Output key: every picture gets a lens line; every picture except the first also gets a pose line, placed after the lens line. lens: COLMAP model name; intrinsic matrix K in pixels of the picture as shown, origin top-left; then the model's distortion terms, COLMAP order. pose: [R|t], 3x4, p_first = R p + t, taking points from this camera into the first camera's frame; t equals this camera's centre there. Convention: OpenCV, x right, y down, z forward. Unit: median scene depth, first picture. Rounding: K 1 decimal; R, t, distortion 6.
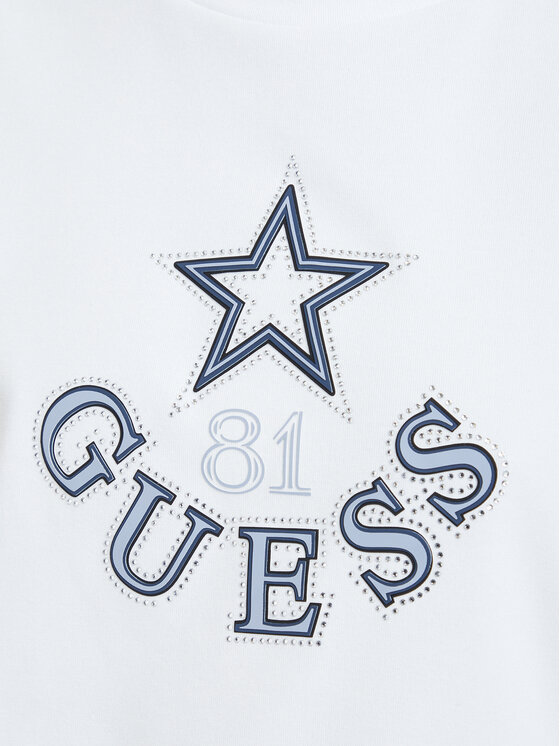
lens RADIAL K [[2196.3, 0, 281.0], [0, 2196.3, 371.8], [0, 0, 1]] dist [0.562684, 0.000000]
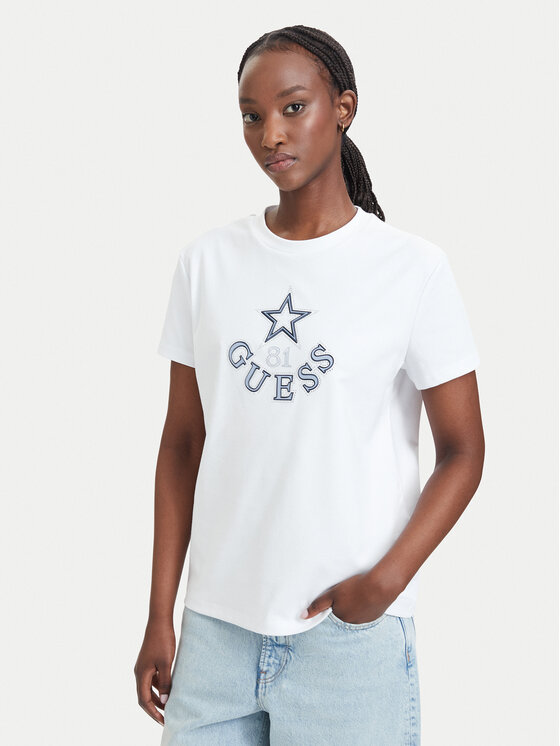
lens RADIAL K [[1358.6, 0, 281.2], [0, 1358.6, 375.9], [0, 0, 1]] dist [-0.221819, 0.000000]
pose [[0.995541, 0.013476, -0.093367, 0.233117], [-0.014772, 0.999804, -0.013205, 0.106256], [0.093171, 0.014526, 0.995544, -1.559078]]
